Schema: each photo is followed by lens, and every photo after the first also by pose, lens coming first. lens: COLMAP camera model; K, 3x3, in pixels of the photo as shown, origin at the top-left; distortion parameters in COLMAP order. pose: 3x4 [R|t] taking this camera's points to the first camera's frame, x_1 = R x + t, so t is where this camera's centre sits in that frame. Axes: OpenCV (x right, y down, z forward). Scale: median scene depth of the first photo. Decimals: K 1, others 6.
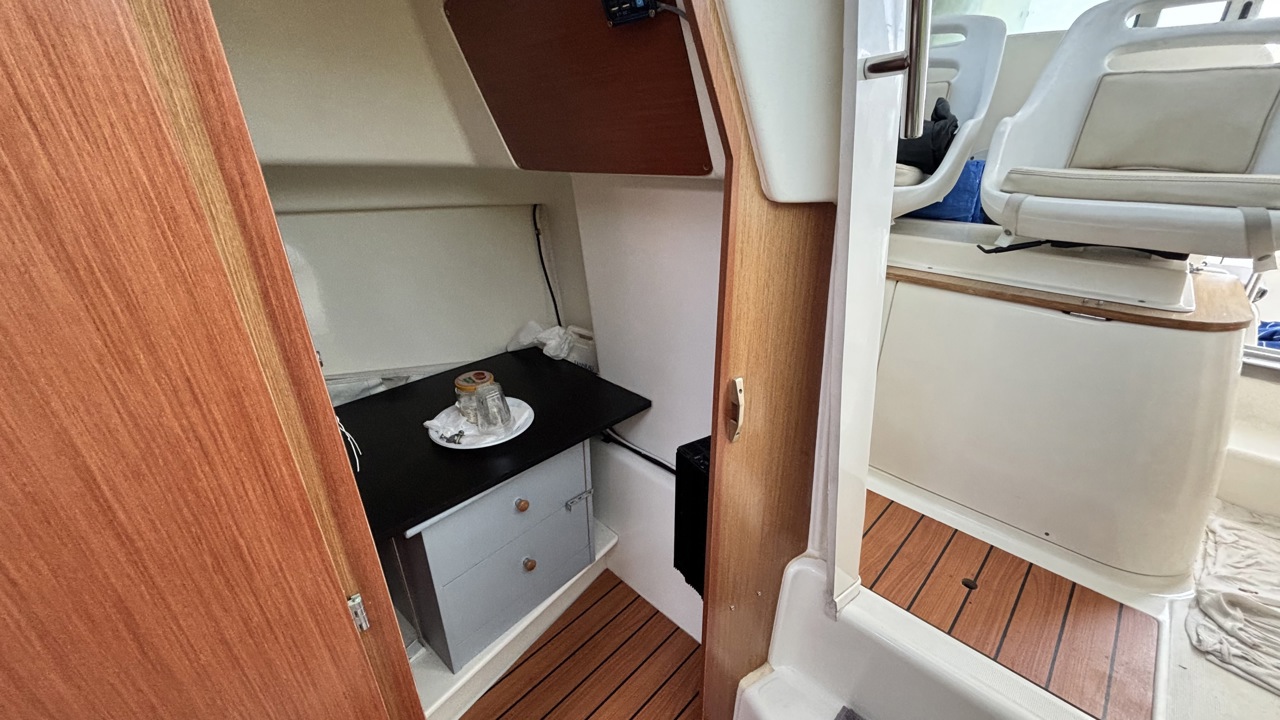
lens RADIAL K [[513.7, 0, 630.7], [0, 513.7, 360.7], [0, 0, 1]] dist [0.006101, -0.001627]
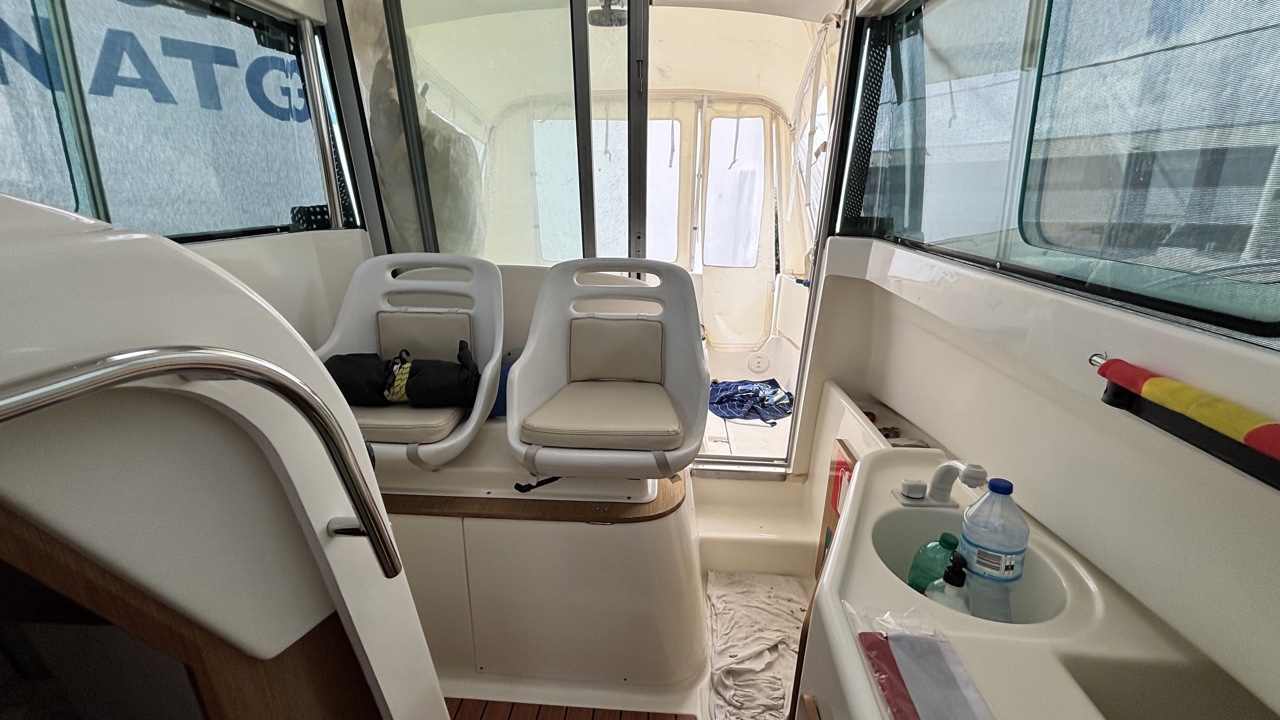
lens RADIAL K [[513.7, 0, 636.3], [0, 513.7, 358.1], [0, 0, 1]] dist [0.006101, -0.001627]
pose [[0.755619, -0.175599, 0.631034, 0.189773], [0.250222, 0.967713, -0.030336, -0.405171], [-0.605333, 0.180822, 0.775161, -0.139152]]
